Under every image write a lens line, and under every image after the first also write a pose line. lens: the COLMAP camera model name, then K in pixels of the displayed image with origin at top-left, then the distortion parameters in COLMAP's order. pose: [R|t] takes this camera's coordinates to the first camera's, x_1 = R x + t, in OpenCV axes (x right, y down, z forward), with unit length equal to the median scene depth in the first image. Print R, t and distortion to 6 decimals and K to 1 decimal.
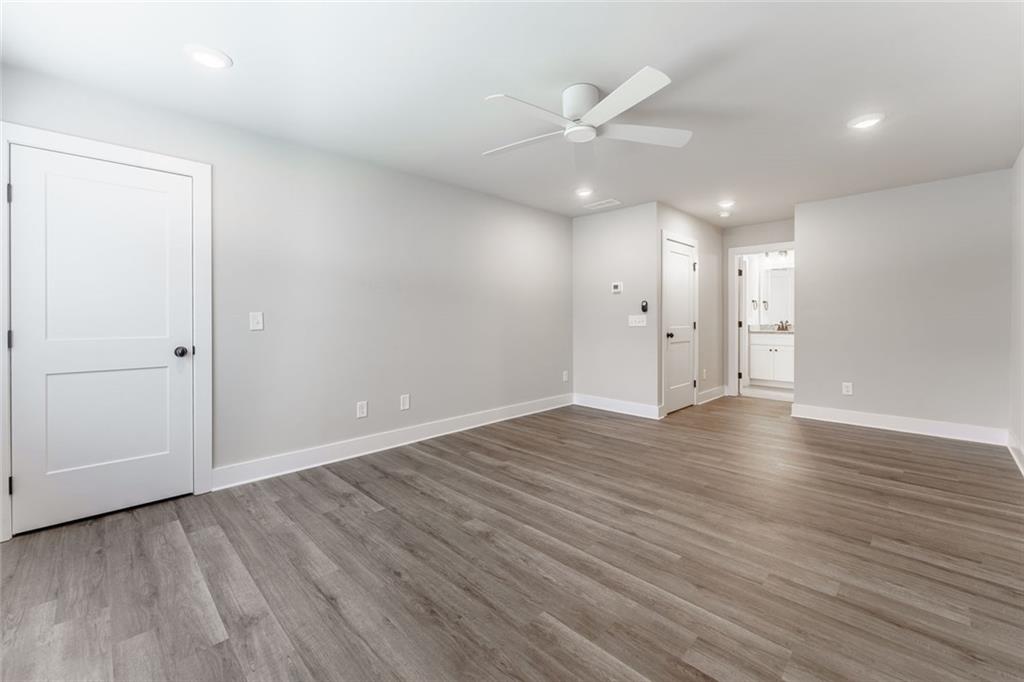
lens RADIAL K [[422.2, 0, 516.1], [0, 422.2, 334.9], [0, 0, 1]] dist [0.002827, 0.000521]
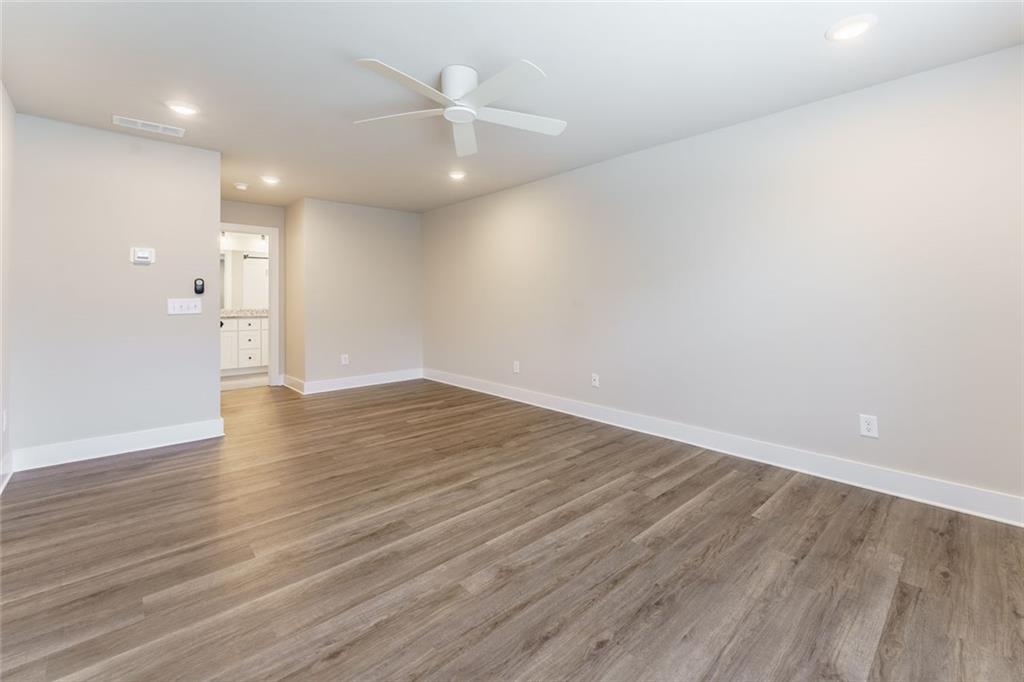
lens RADIAL K [[422.2, 0, 518.0], [0, 422.2, 298.8], [0, 0, 1]] dist [0.002827, 0.000521]
pose [[0.051340, 0.005337, 0.998667, -0.886573], [0.041130, 0.999126, -0.007454, -0.040267], [-0.997834, 0.041457, 0.051076, 0.923719]]
